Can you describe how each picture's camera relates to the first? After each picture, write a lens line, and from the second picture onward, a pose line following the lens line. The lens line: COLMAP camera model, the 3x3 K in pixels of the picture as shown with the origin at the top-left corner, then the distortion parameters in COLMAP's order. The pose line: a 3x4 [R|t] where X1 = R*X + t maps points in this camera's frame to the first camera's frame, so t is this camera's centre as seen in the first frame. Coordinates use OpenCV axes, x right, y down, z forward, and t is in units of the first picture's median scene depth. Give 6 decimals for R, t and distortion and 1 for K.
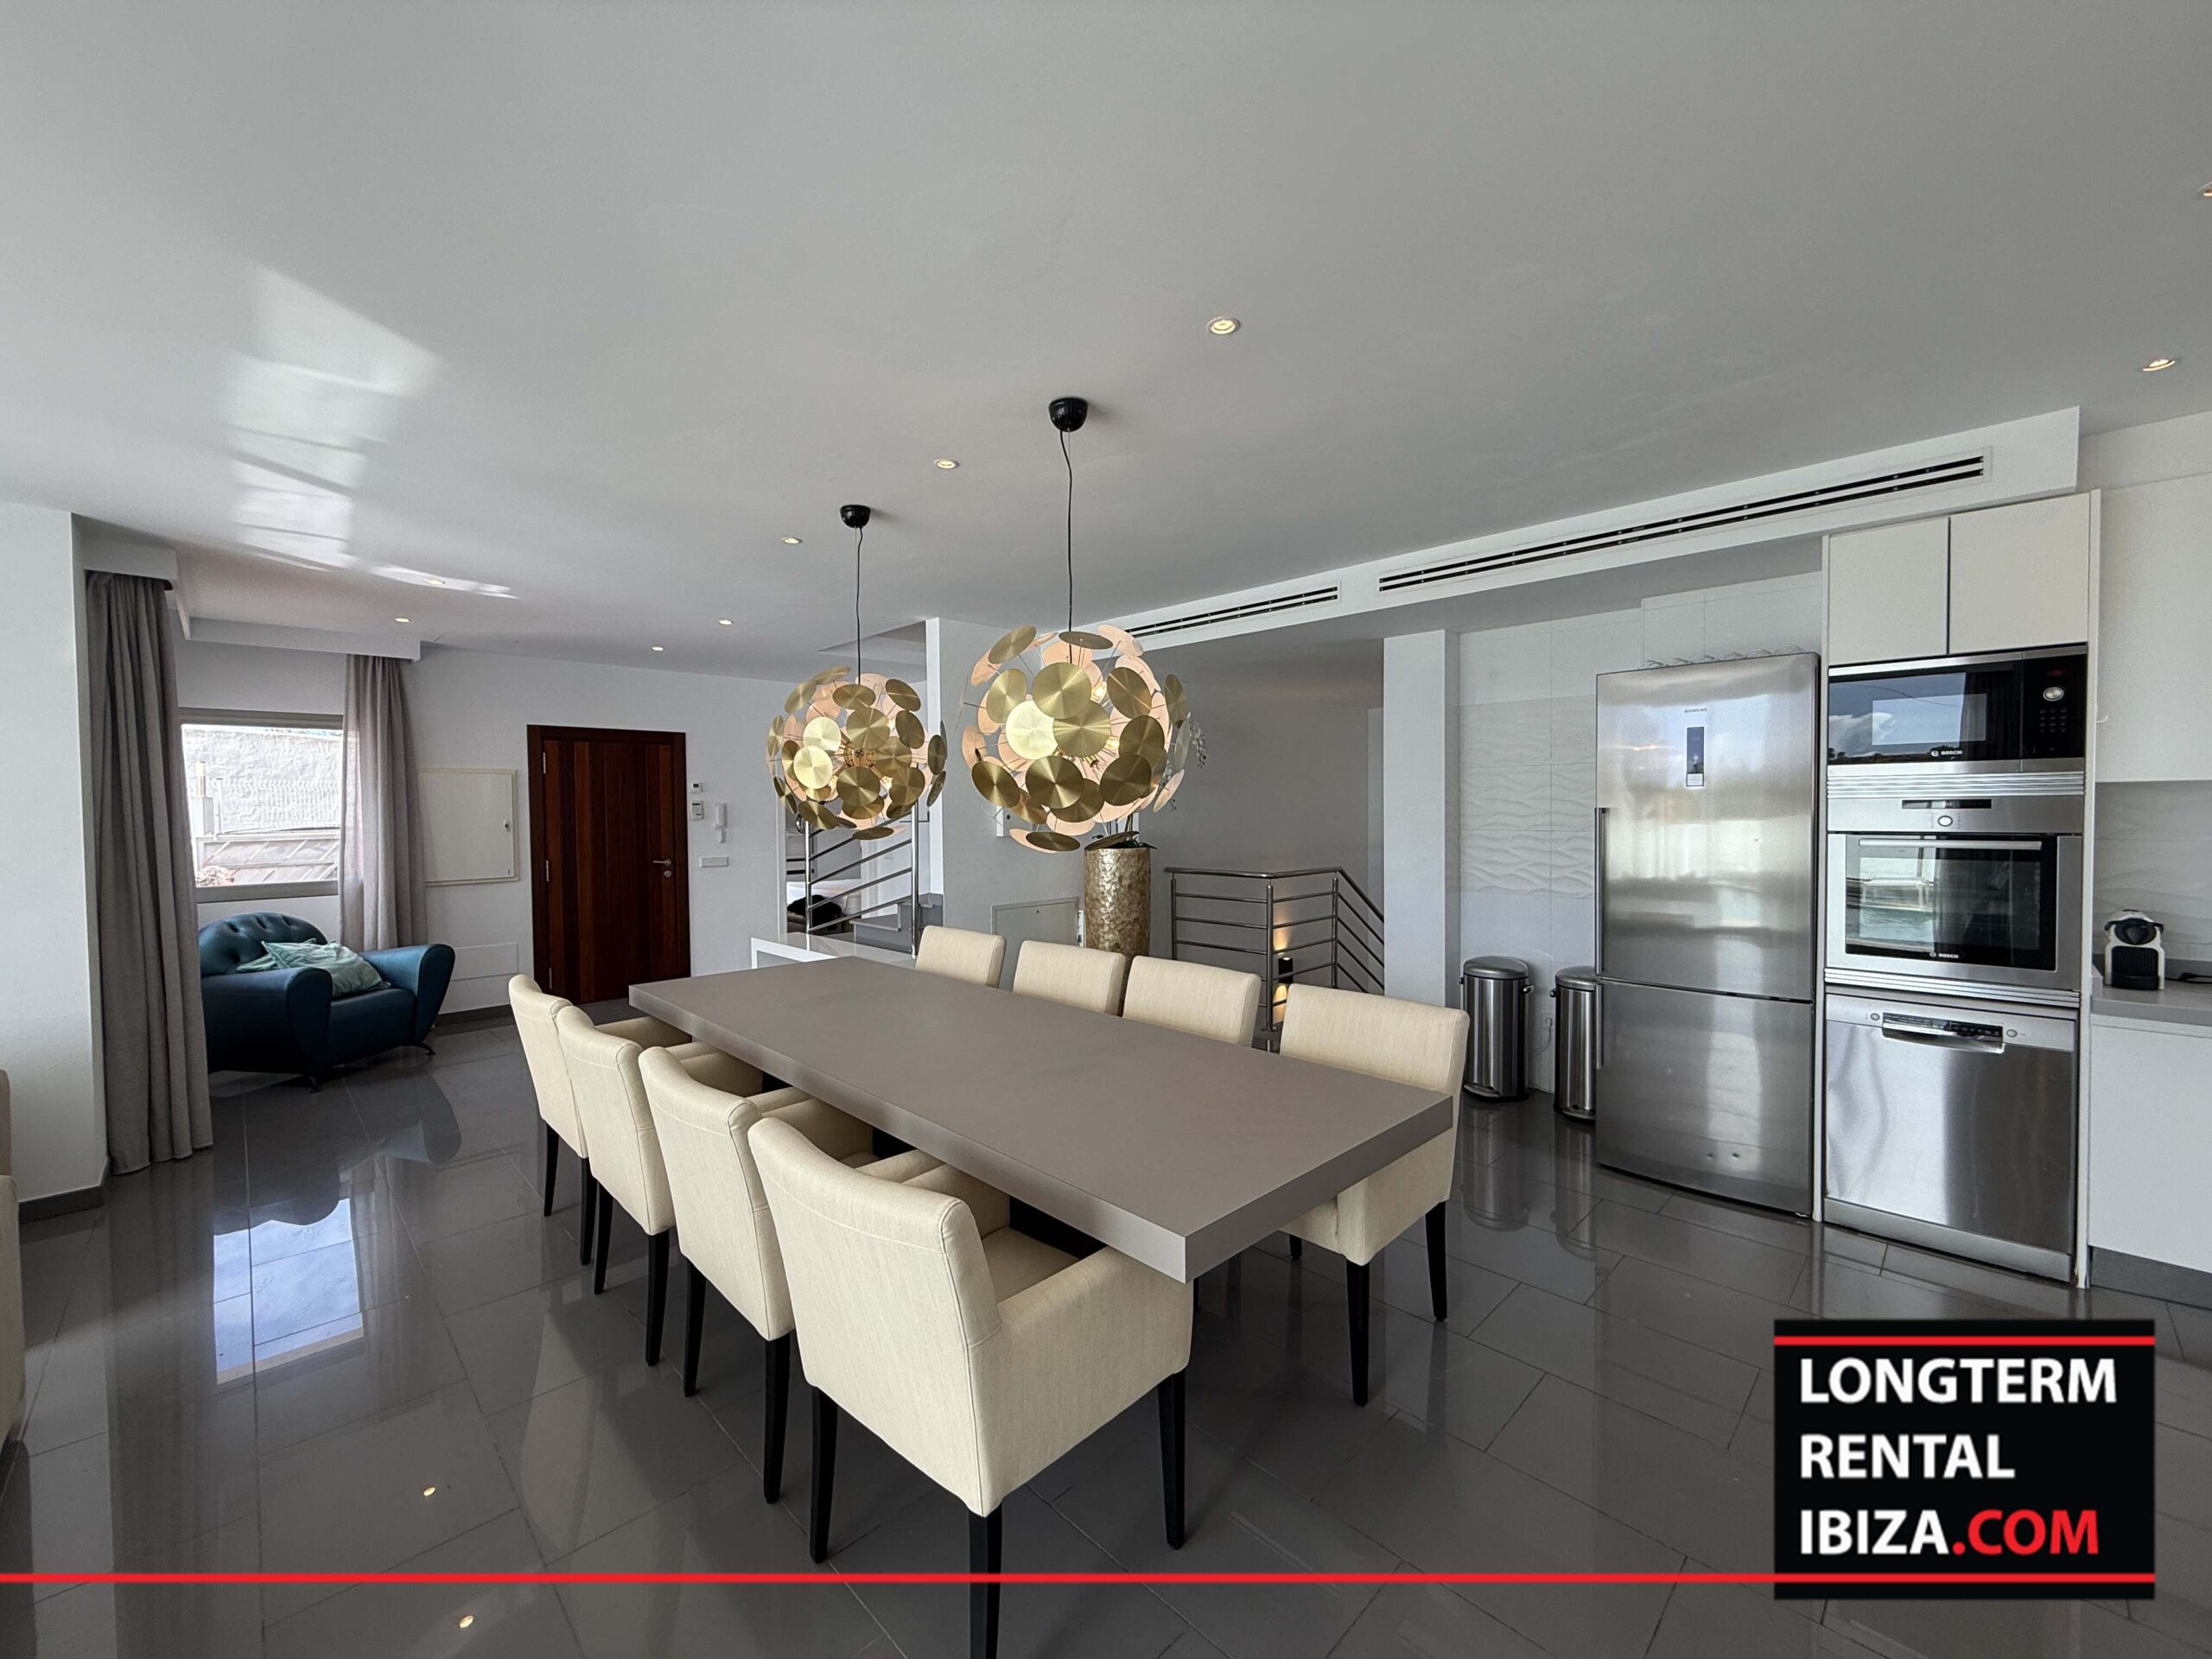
lens RADIAL K [[884.2, 0, 1087.5], [0, 884.2, 833.2], [0, 0, 1]] dist [-0.000857, 0.000777]
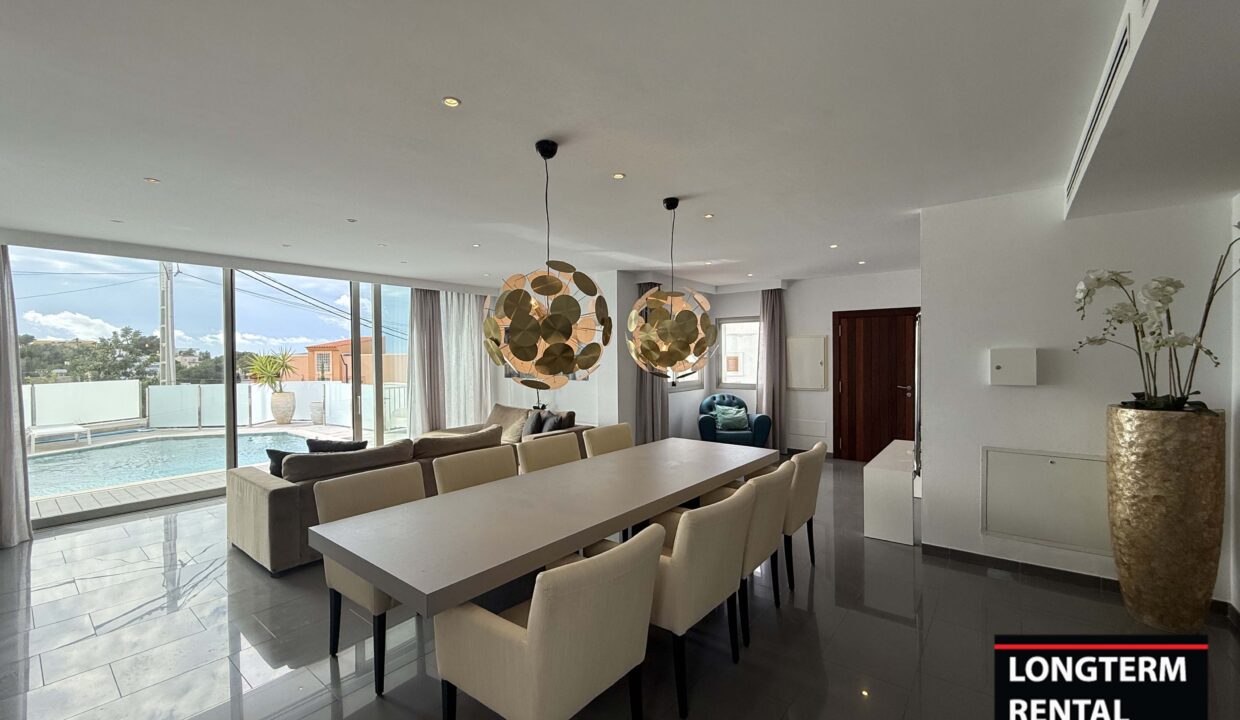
lens RADIAL K [[493.8, 0, 621.9], [0, 493.8, 363.3], [0, 0, 1]] dist [0.009141, -0.000008]
pose [[0.127493, 0.026175, -0.991494, 0.407931], [-0.022695, 0.999467, 0.023467, -0.024176], [0.991580, 0.019510, 0.128019, 0.411264]]
